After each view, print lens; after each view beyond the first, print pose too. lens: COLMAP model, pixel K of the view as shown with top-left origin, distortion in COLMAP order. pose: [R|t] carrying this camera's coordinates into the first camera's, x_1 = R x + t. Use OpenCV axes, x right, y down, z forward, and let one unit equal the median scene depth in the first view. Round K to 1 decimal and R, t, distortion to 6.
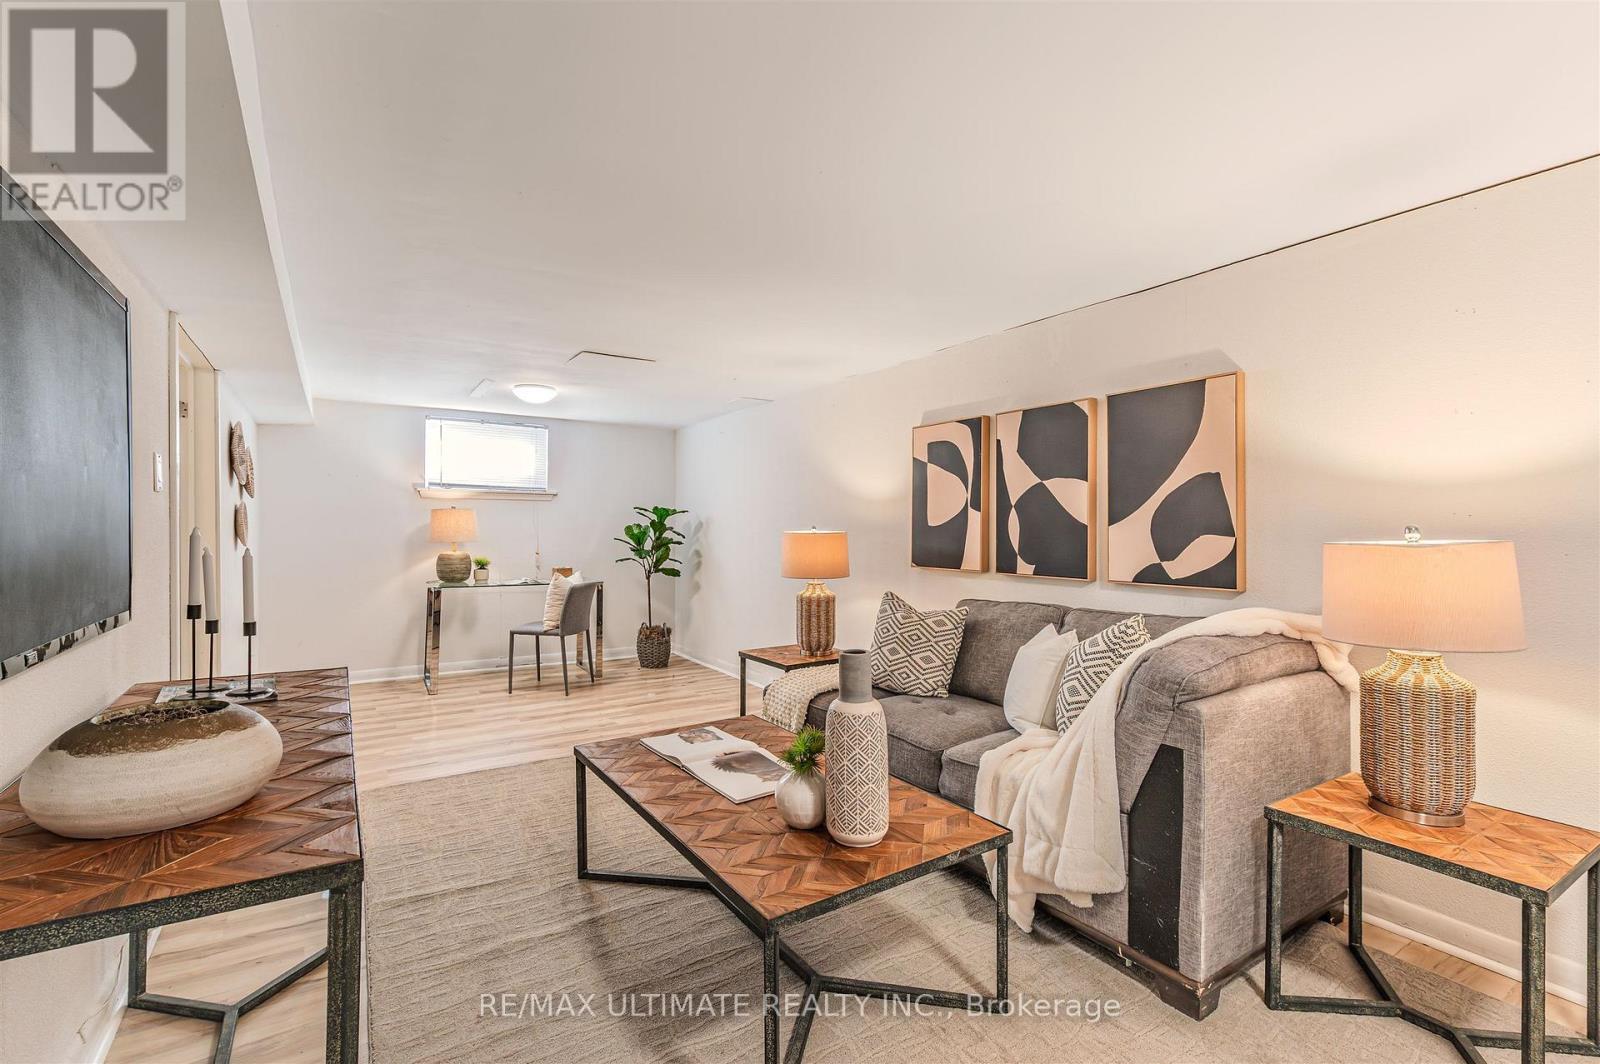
lens RADIAL K [[715.4, 0, 797.3], [0, 715.4, 530.6], [0, 0, 1]] dist [-0.003304, -0.000322]
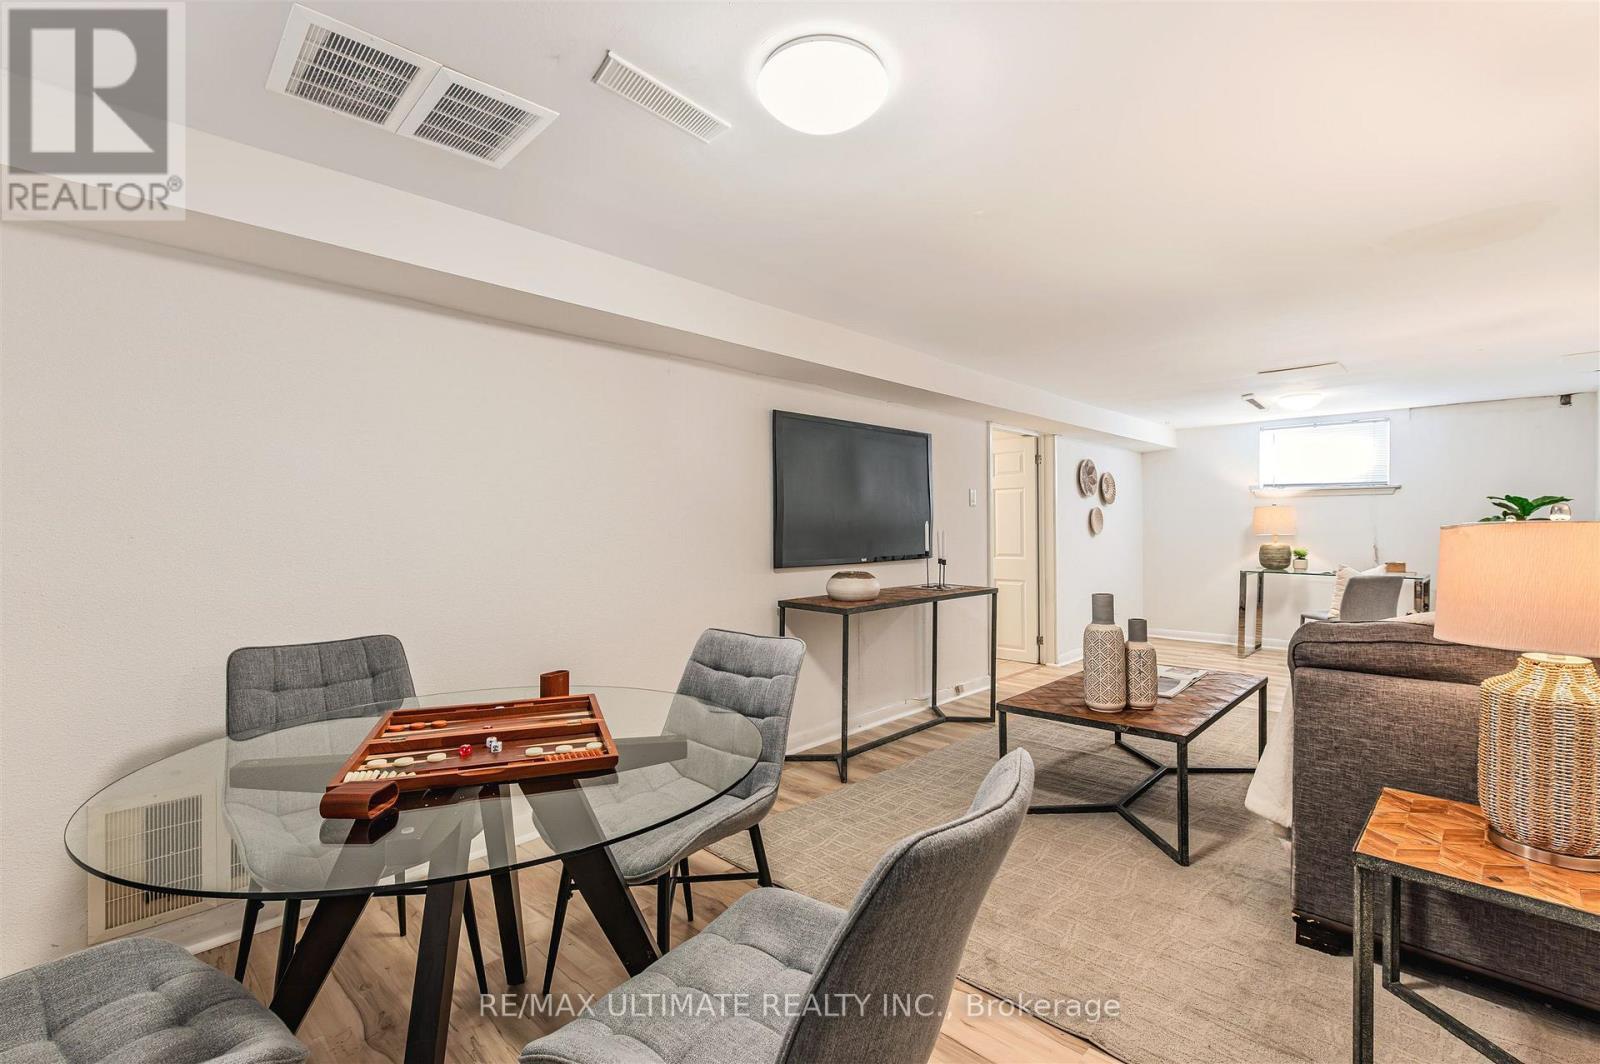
lens RADIAL K [[715.4, 0, 799.5], [0, 715.4, 529.6], [0, 0, 1]] dist [-0.003304, -0.000322]
pose [[0.223404, 0.001346, -0.974725, 0.481395], [0.000372, 0.999999, 0.001466, 0.005487], [0.974726, -0.000690, 0.223403, -0.013887]]
